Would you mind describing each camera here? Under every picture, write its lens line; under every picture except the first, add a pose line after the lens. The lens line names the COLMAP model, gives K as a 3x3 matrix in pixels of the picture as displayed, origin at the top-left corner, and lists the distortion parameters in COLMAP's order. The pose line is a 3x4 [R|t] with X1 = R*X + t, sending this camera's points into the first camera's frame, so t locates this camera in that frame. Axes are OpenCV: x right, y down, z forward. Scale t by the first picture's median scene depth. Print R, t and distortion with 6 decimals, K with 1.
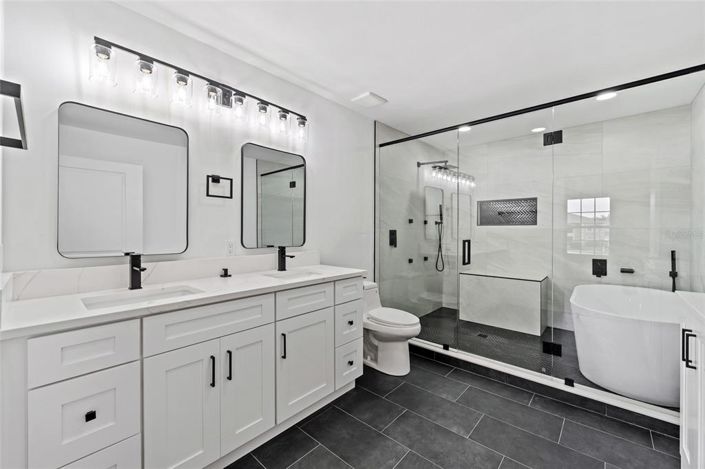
lens RADIAL K [[284.2, 0, 351.7], [0, 284.2, 231.0], [0, 0, 1]] dist [-0.000053, 0.000000]
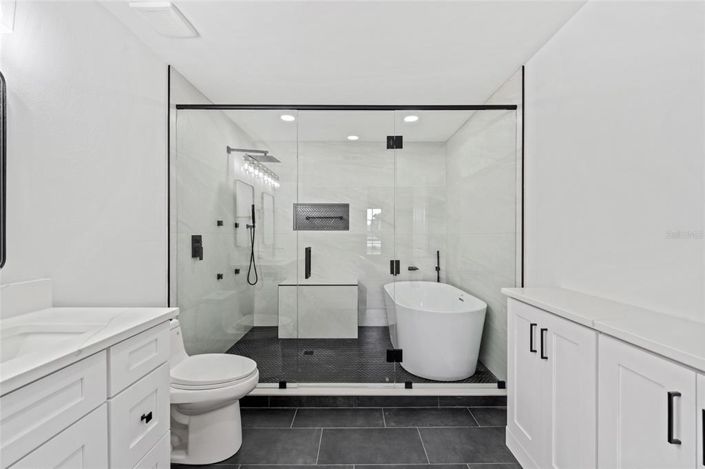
lens RADIAL K [[288.7, 0, 353.0], [0, 288.7, 236.5], [0, 0, 1]] dist [-0.002180, -0.000144]
pose [[0.740467, -0.004534, 0.672078, -0.048818], [0.001699, 0.999987, 0.004874, -0.003680], [-0.672091, -0.002467, 0.740465, 0.237416]]
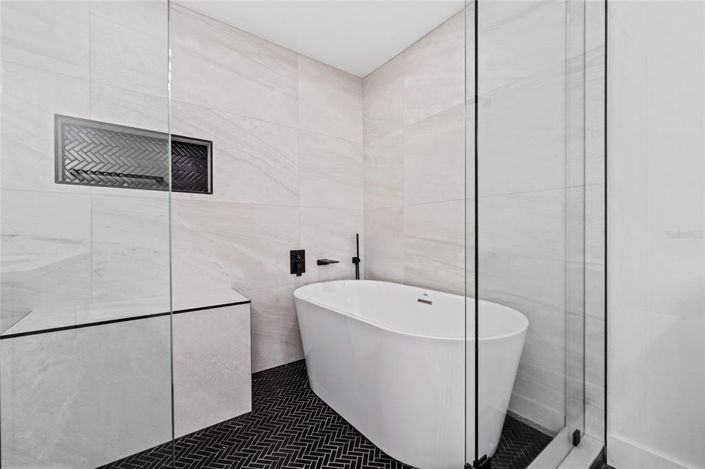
lens RADIAL K [[288.7, 0, 353.0], [0, 288.7, 236.5], [0, 0, 1]] dist [-0.002180, -0.000144]
pose [[0.191183, -0.008967, 0.981513, 0.201358], [0.006404, 0.999948, 0.007888, 0.060578], [-0.981533, 0.004778, 0.191231, 0.721729]]
